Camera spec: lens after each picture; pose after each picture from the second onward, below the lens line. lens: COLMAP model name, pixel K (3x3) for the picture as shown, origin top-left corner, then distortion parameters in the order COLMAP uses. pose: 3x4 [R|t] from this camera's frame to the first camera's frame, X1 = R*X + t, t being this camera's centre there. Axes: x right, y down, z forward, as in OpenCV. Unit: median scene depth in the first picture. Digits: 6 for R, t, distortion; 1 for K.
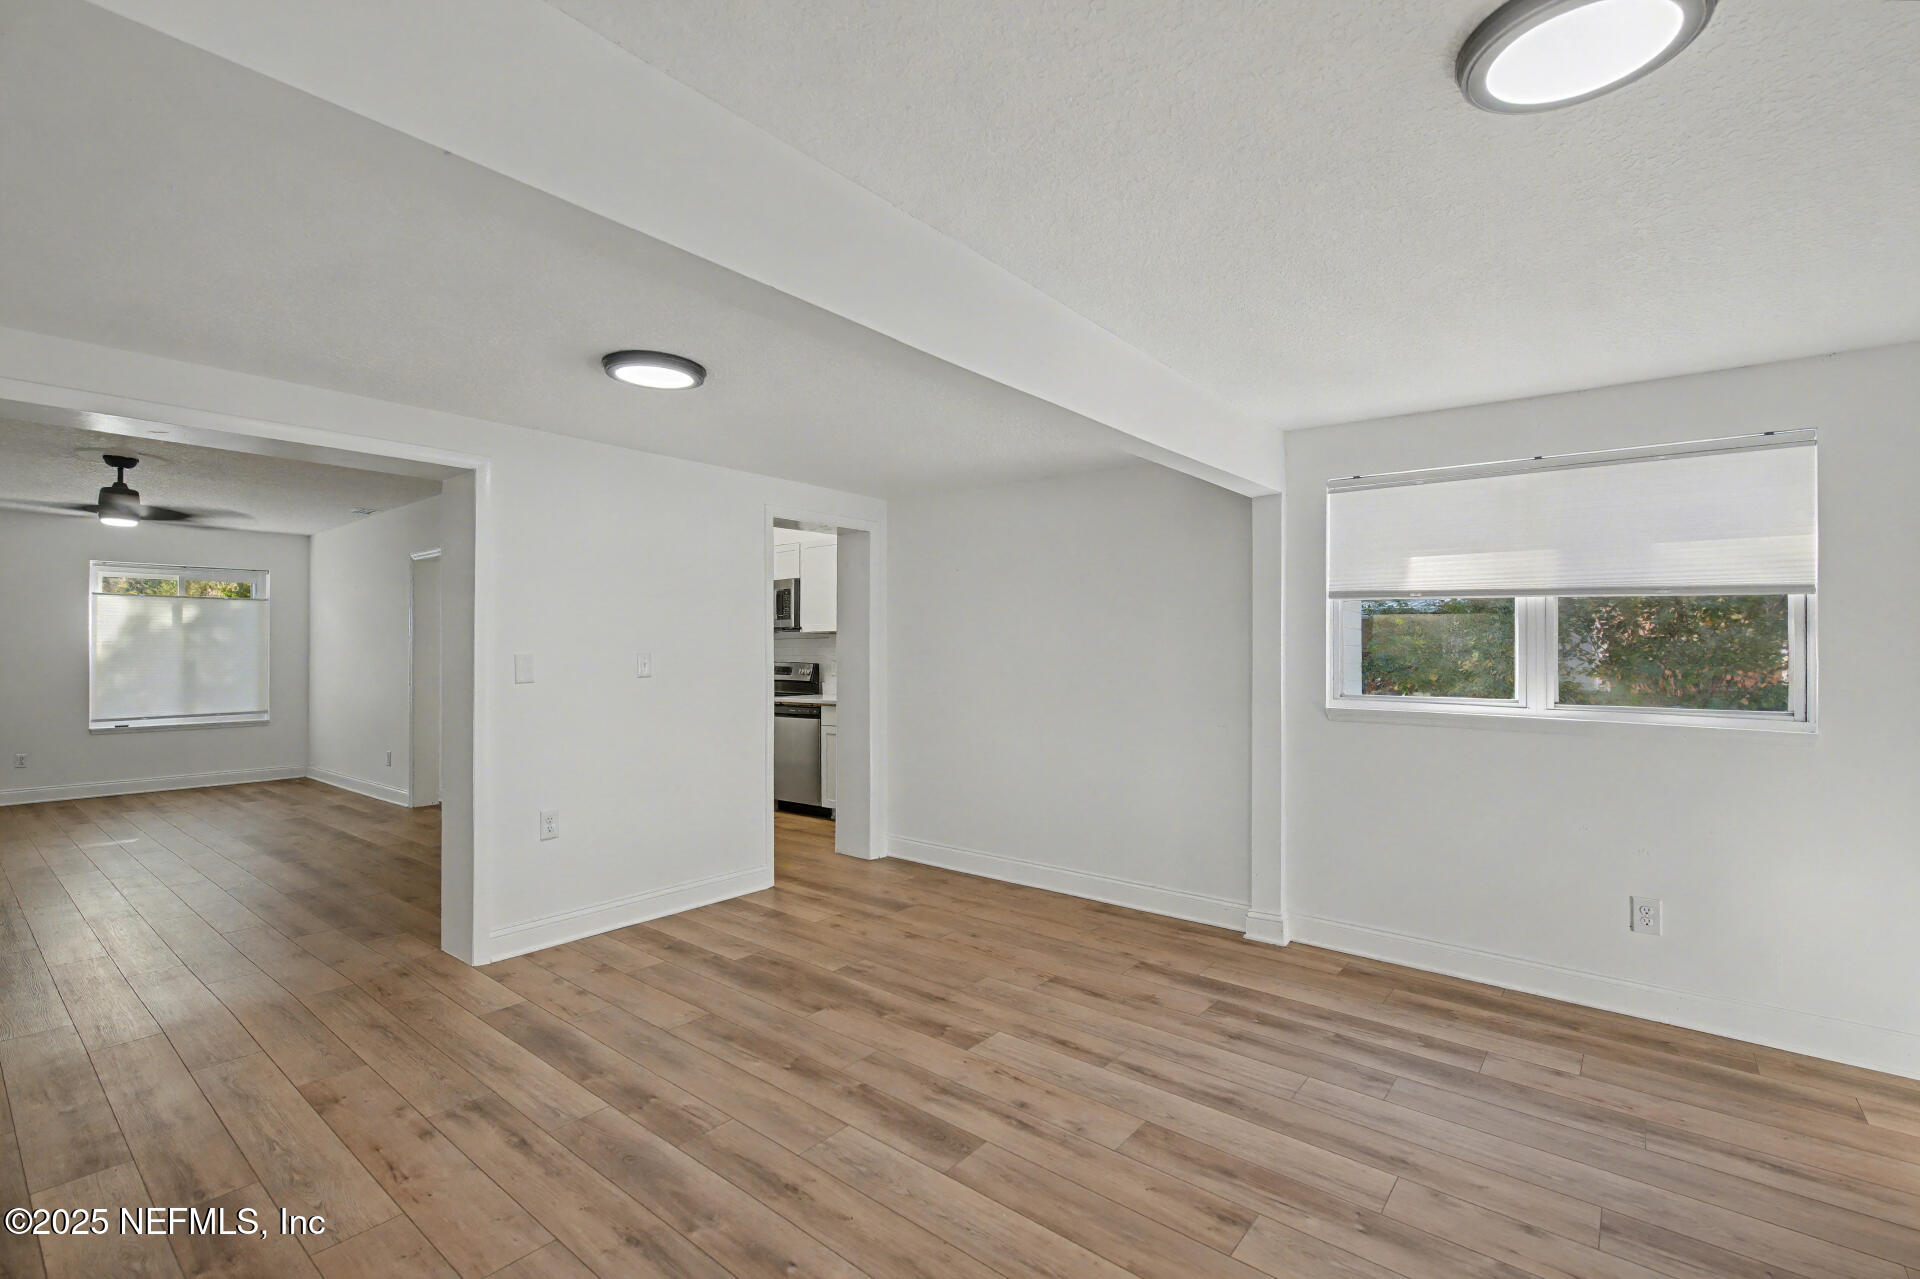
lens RADIAL K [[840.3, 0, 945.2], [0, 840.3, 646.2], [0, 0, 1]] dist [0.003167, -0.000979]
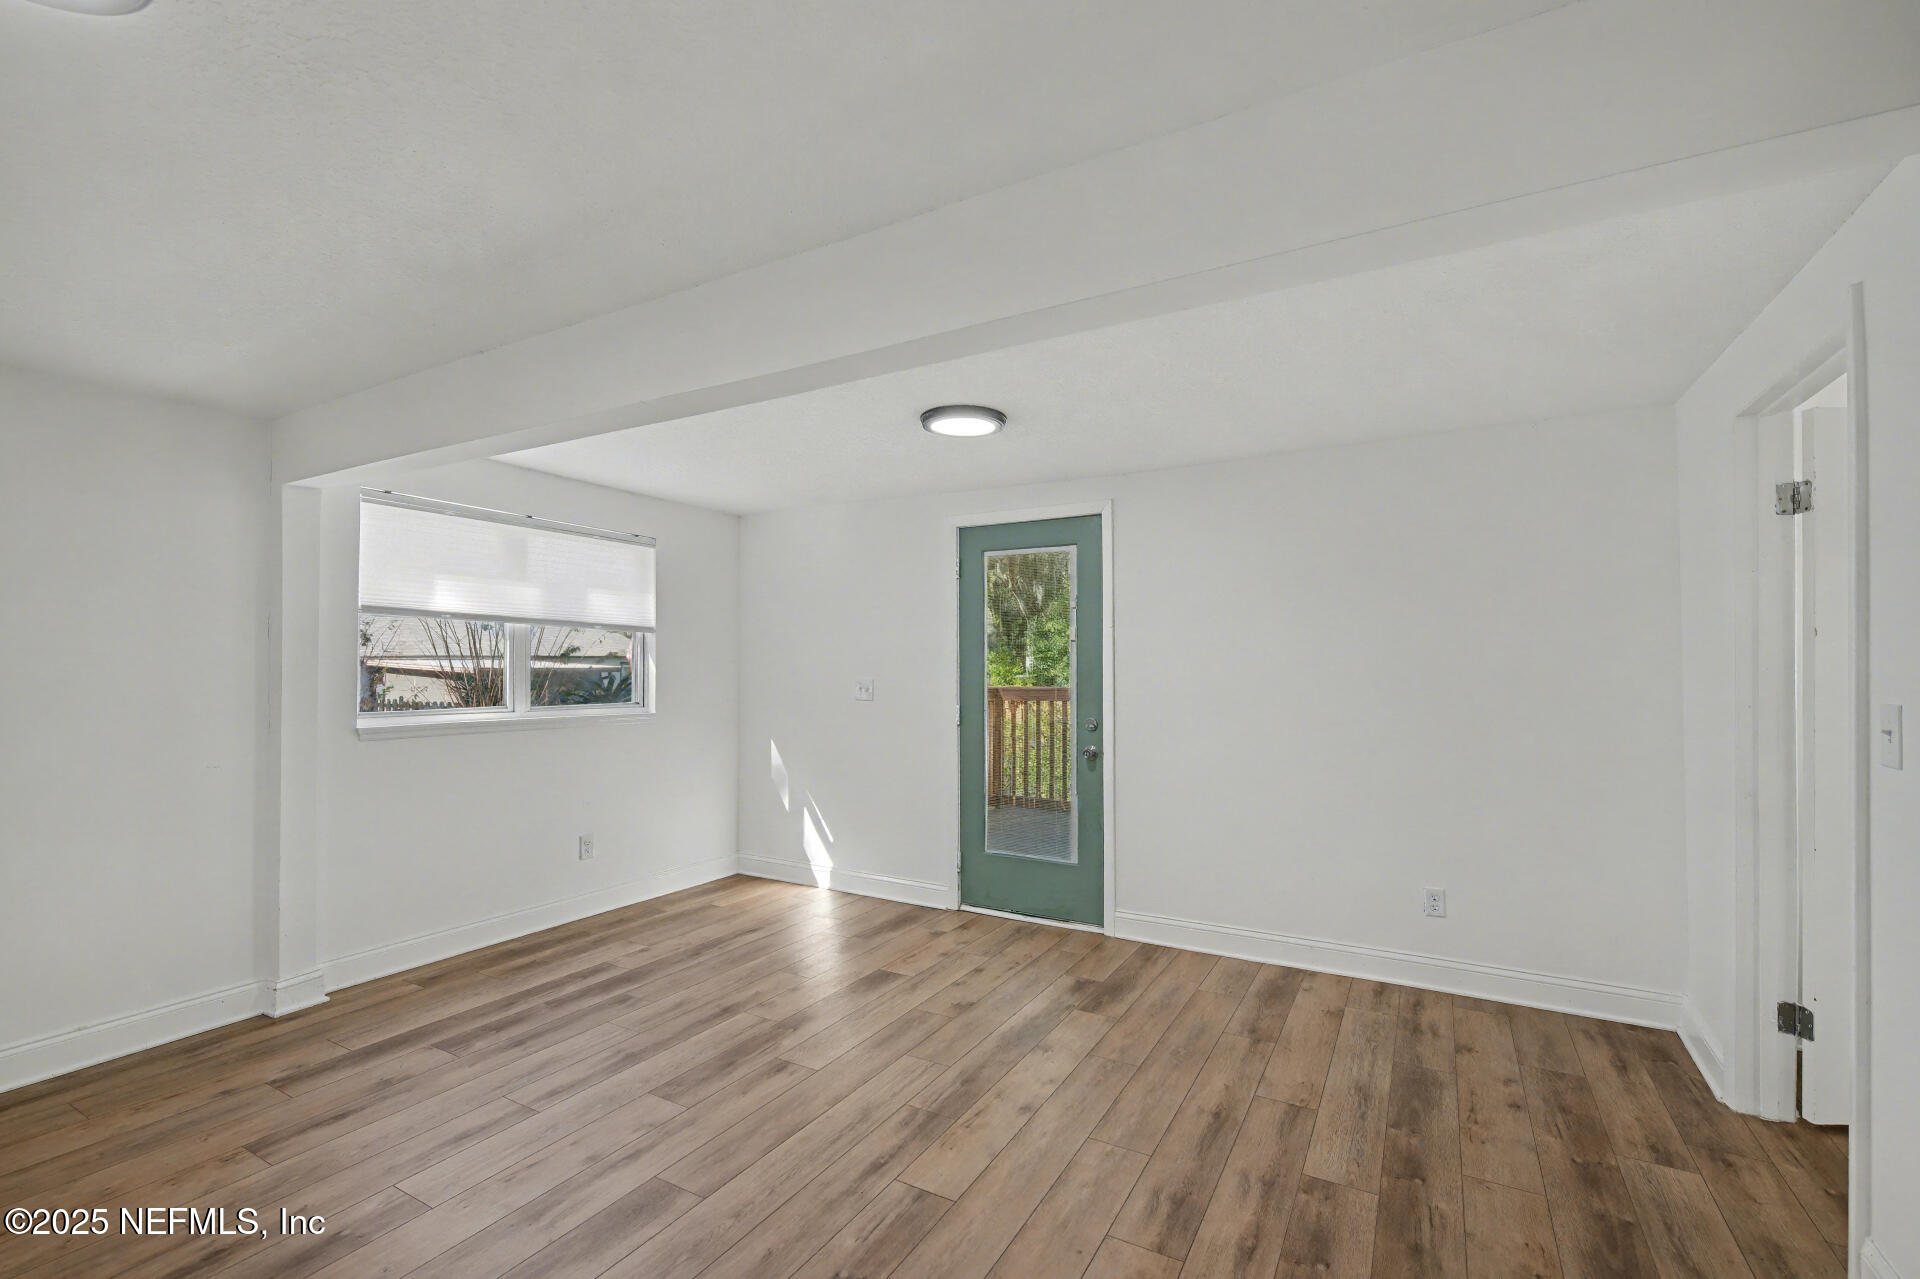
lens RADIAL K [[840.3, 0, 953.8], [0, 840.3, 646.0], [0, 0, 1]] dist [0.003167, -0.000979]
pose [[-0.166563, 0.019143, 0.985845, -0.777104], [-0.004278, 0.999788, -0.020137, -0.002681], [-0.986022, -0.007572, -0.166446, 0.660138]]
